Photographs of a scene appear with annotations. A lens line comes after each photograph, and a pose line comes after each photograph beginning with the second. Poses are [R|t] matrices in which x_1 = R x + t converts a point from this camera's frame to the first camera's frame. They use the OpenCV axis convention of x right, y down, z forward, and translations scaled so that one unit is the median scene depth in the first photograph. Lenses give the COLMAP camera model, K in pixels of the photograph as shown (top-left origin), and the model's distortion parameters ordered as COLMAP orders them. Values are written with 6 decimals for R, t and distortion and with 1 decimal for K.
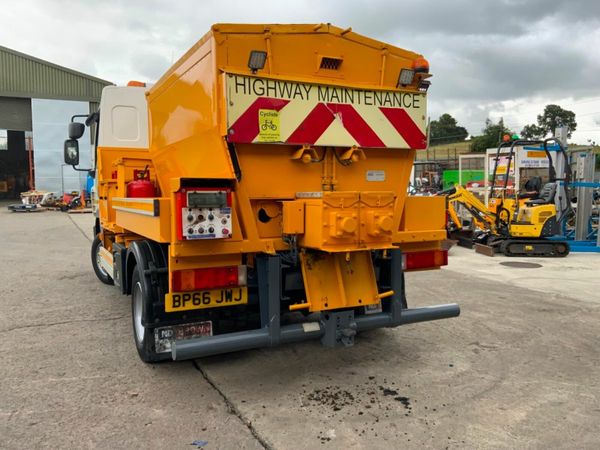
lens RADIAL K [[494.0, 0, 302.2], [0, 494.0, 226.9], [0, 0, 1]] dist [0.086628, -0.166952]
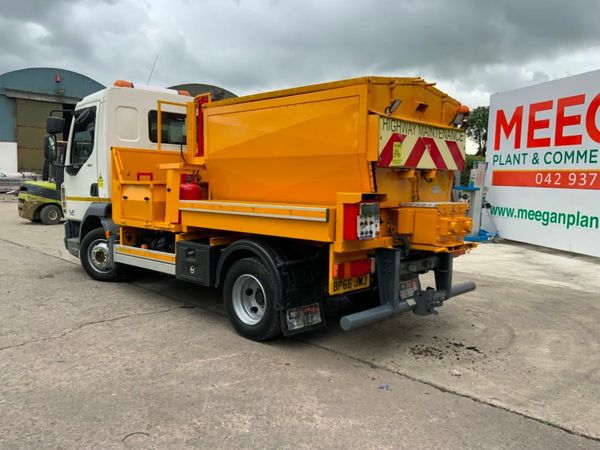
lens RADIAL K [[494.0, 0, 302.2], [0, 494.0, 226.9], [0, 0, 1]] dist [0.086628, -0.166952]
pose [[0.941629, -0.005856, 0.336602, -0.731164], [-0.000355, 0.999831, 0.018387, -0.029029], [-0.336653, -0.017433, 0.941467, -0.179203]]
